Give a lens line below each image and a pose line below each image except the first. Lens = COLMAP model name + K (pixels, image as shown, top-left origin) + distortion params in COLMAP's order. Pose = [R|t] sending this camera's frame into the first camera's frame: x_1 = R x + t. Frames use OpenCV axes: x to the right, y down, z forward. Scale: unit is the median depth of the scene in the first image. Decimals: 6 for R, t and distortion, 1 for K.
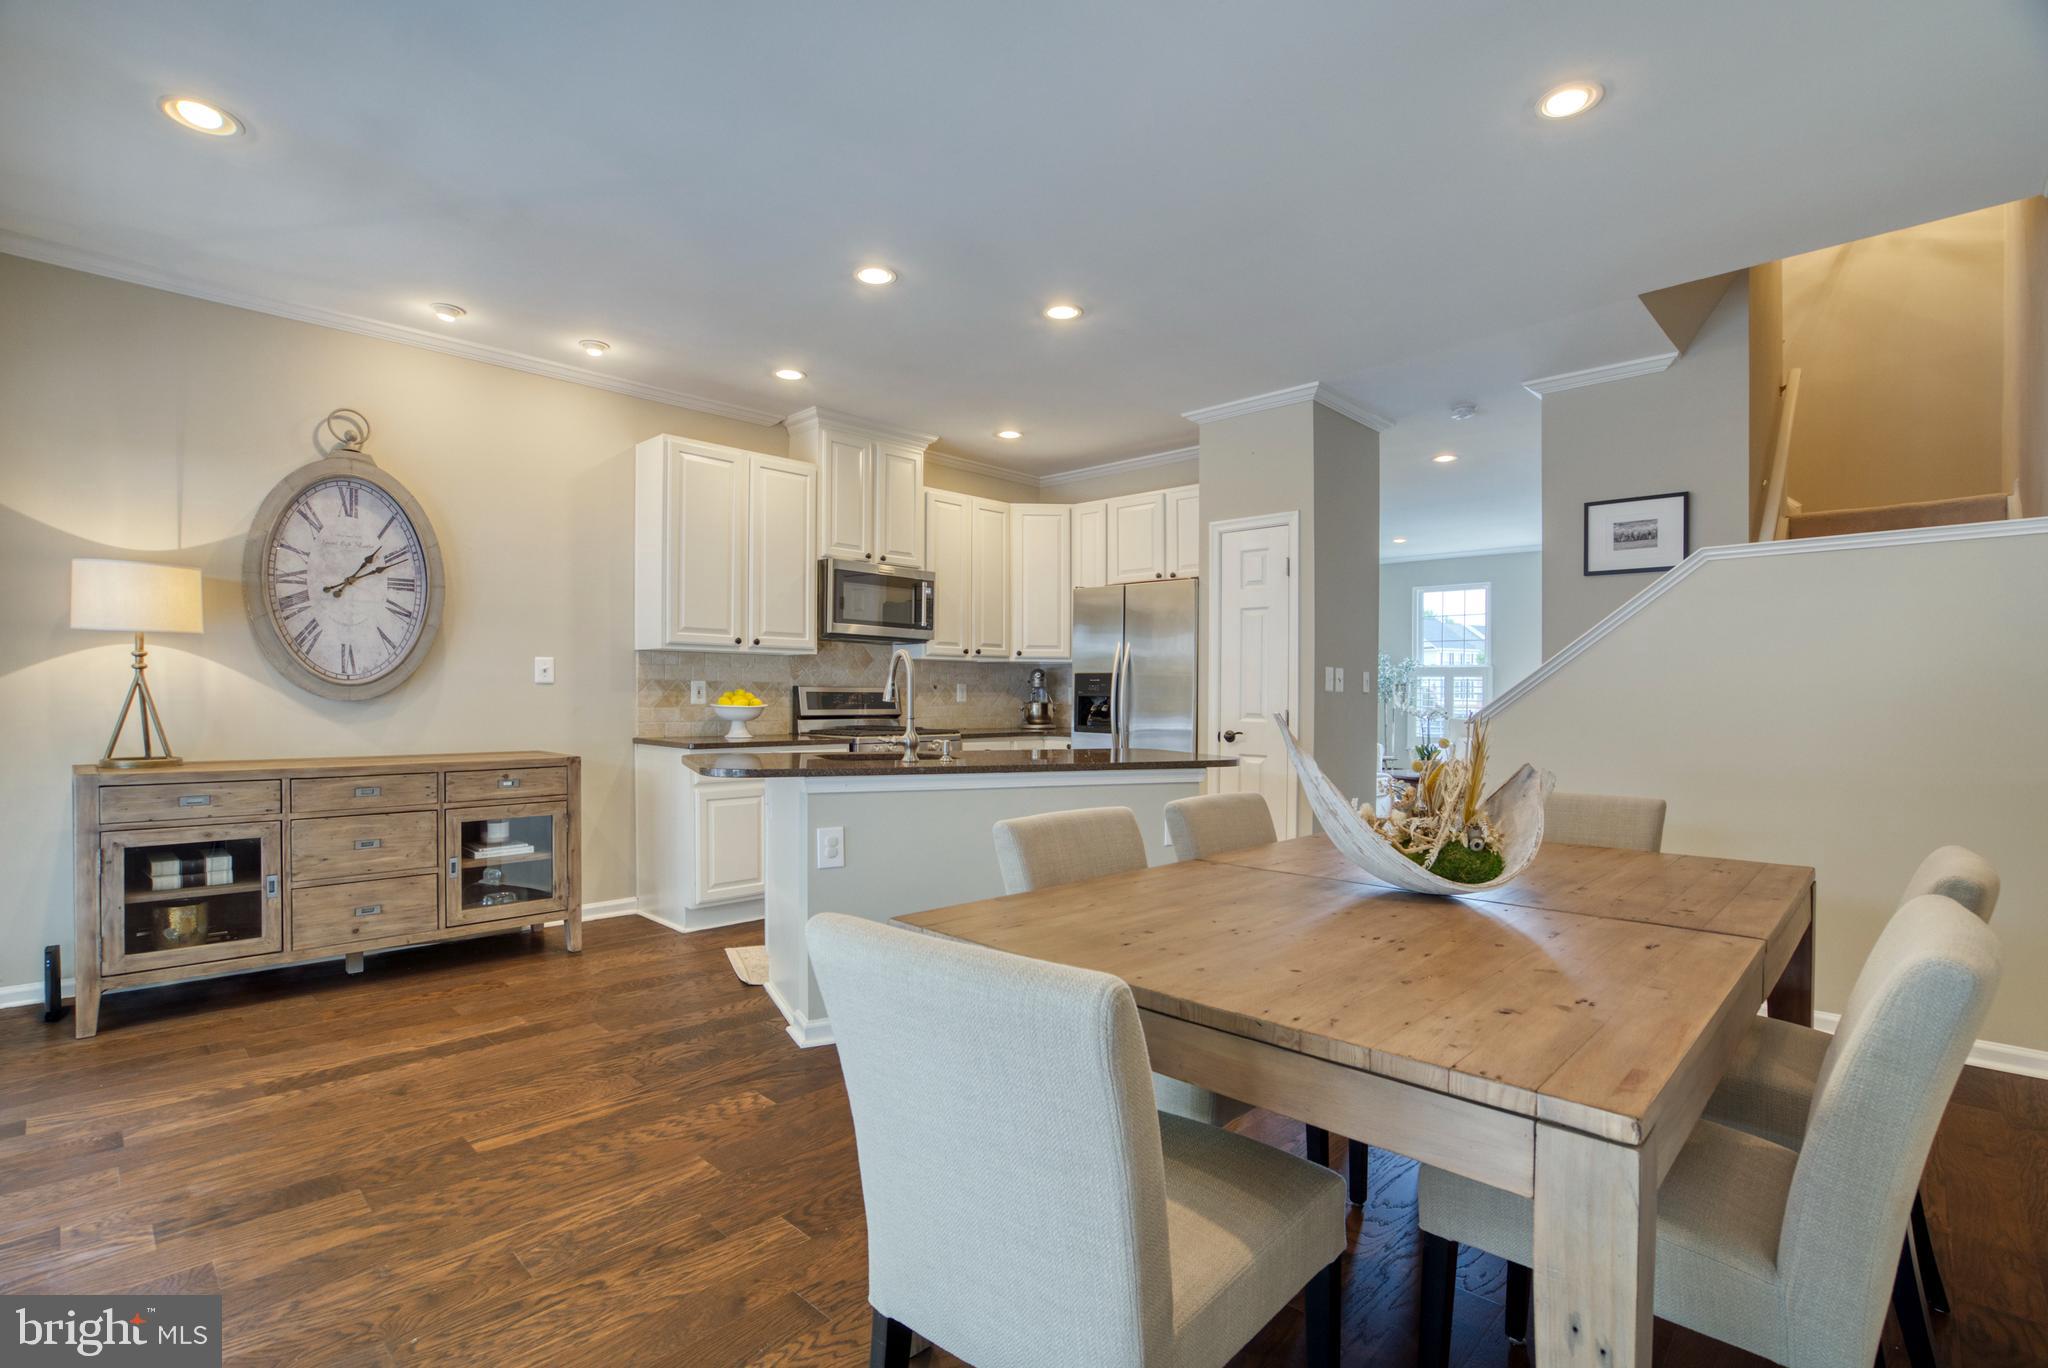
lens RADIAL K [[976.4, 0, 1023.0], [0, 976.4, 689.7], [0, 0, 1]] dist [-0.060484, 0.025129]
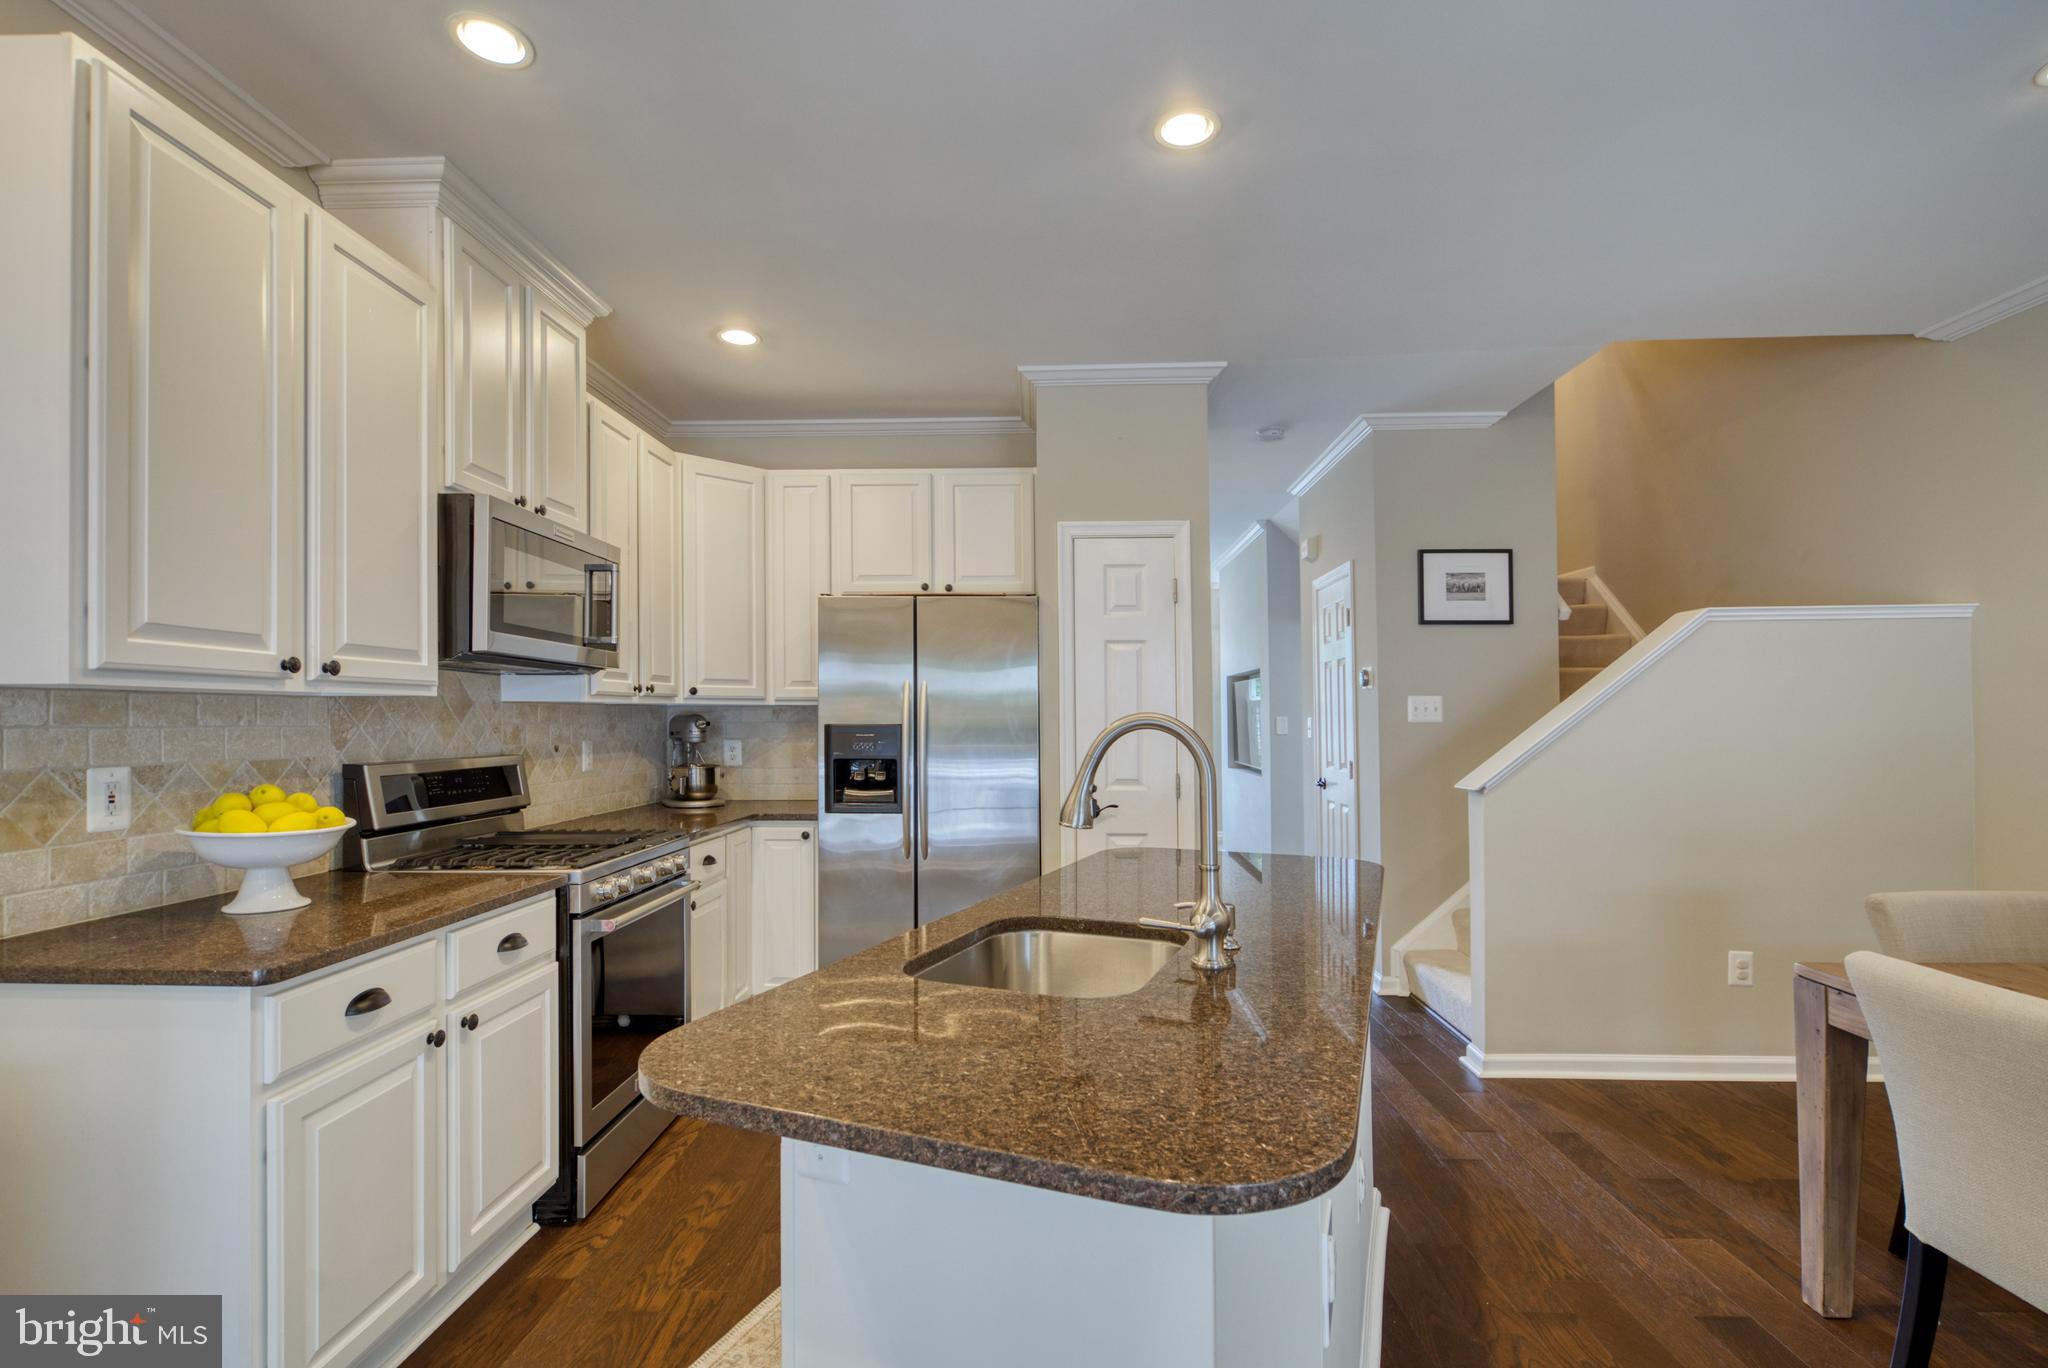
lens RADIAL K [[945.7, 0, 1033.0], [0, 945.7, 702.4], [0, 0, 1]] dist [-0.001013, 0.000009]
pose [[0.741835, 0.002583, 0.670577, -0.396344], [0.004068, 0.999957, -0.008352, -0.037254], [-0.670570, 0.008923, 0.741793, 0.623246]]
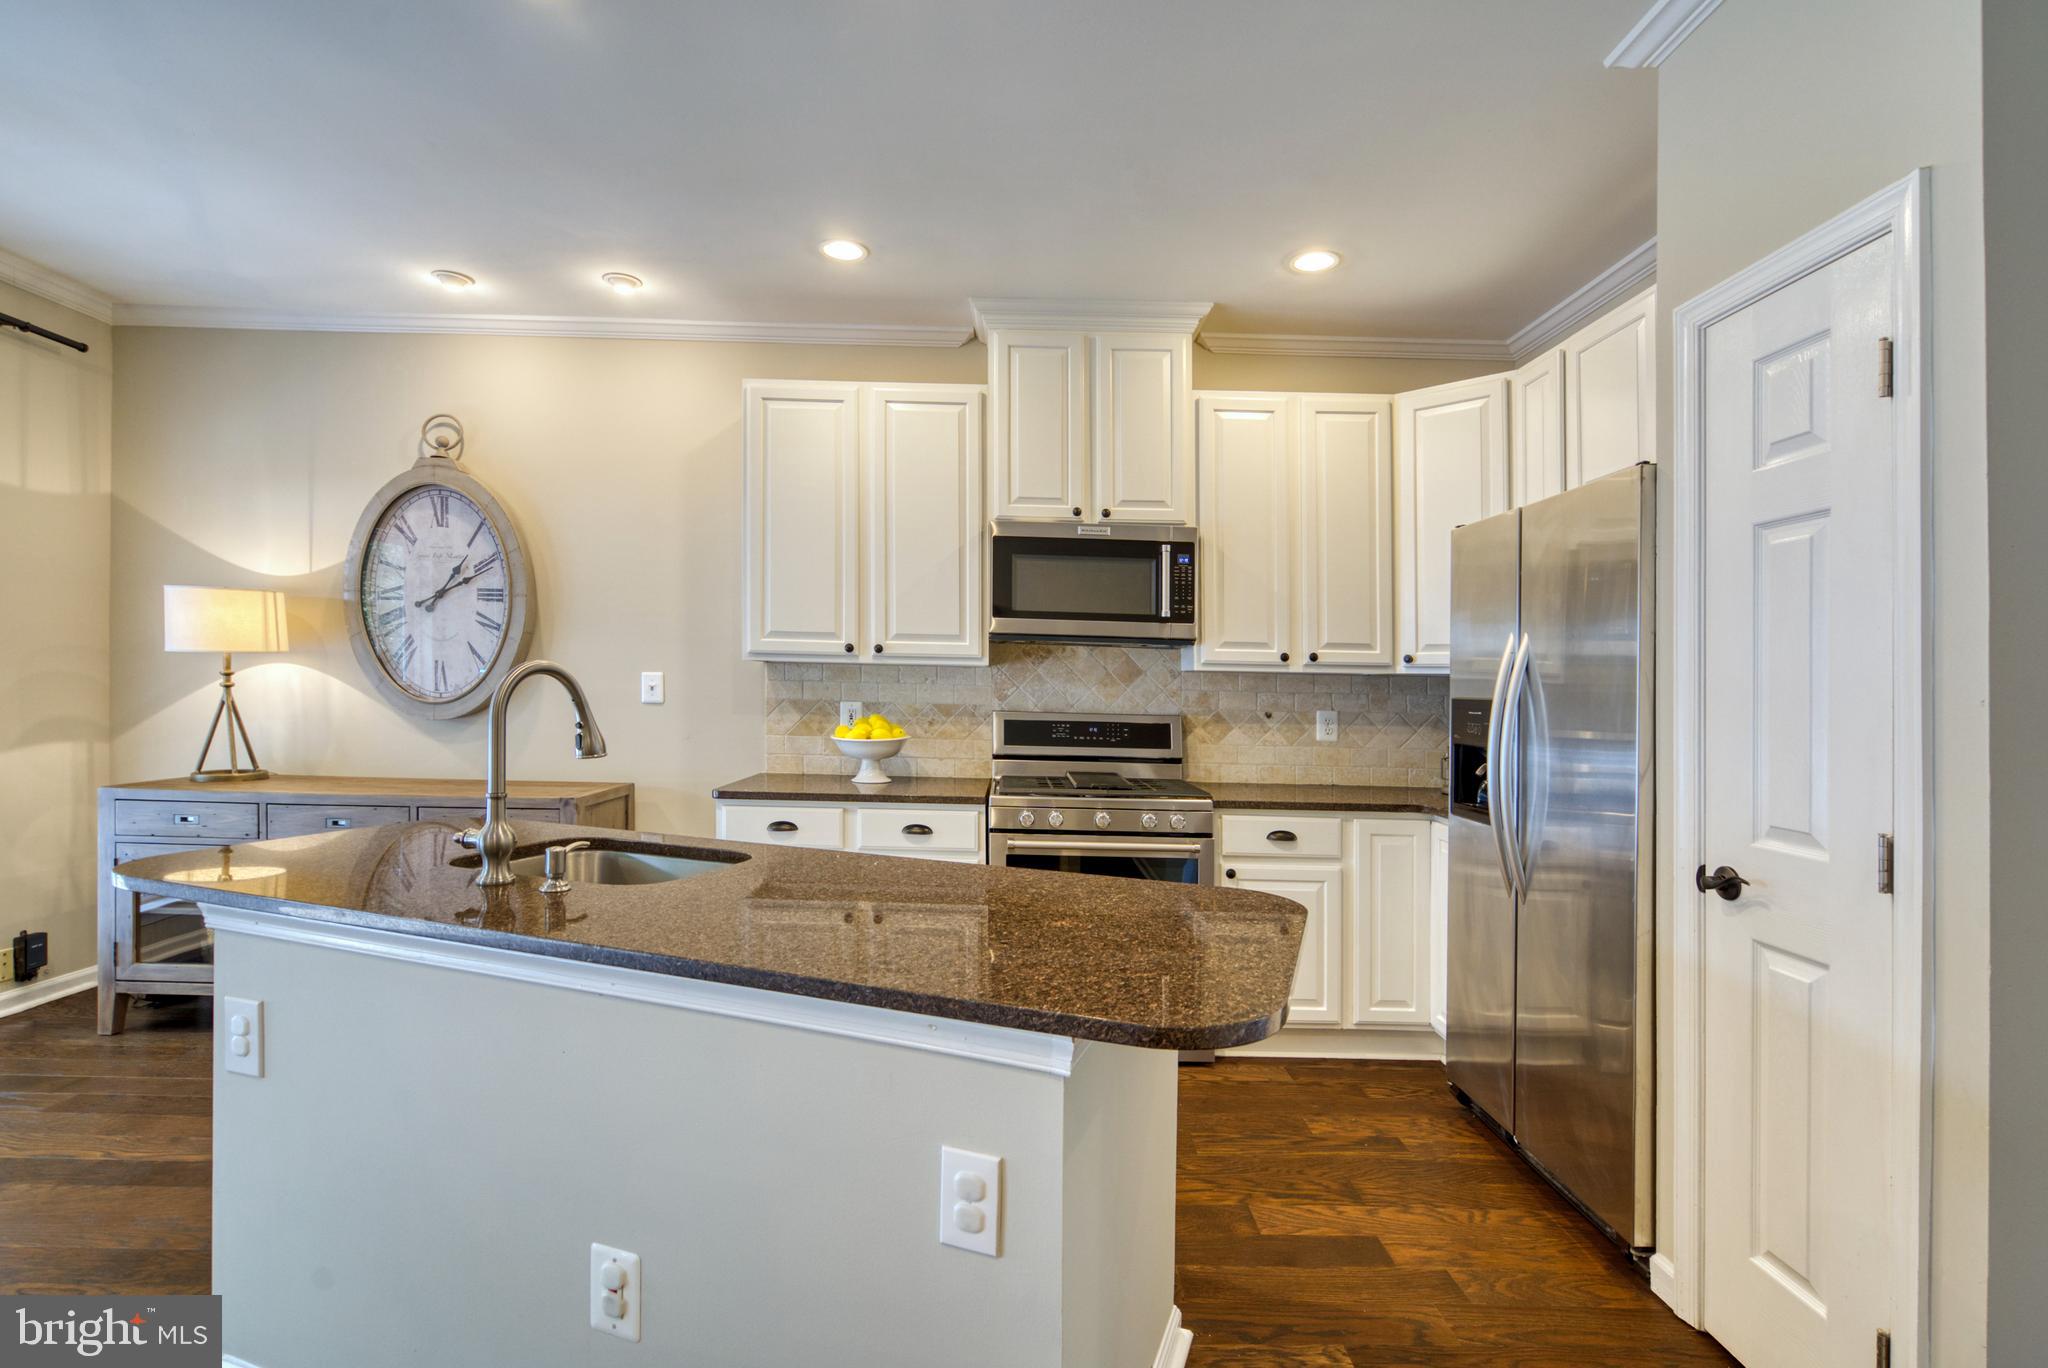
lens RADIAL K [[944.0, 0, 1024.0], [0, 944.0, 684.0], [0, 0, 1]] dist [-0.003967, 0.000159]
pose [[0.697465, 0.005614, -0.716597, 0.361544], [-0.013773, 0.999890, -0.005572, -0.026099], [0.716487, 0.013756, 0.697465, 0.733529]]
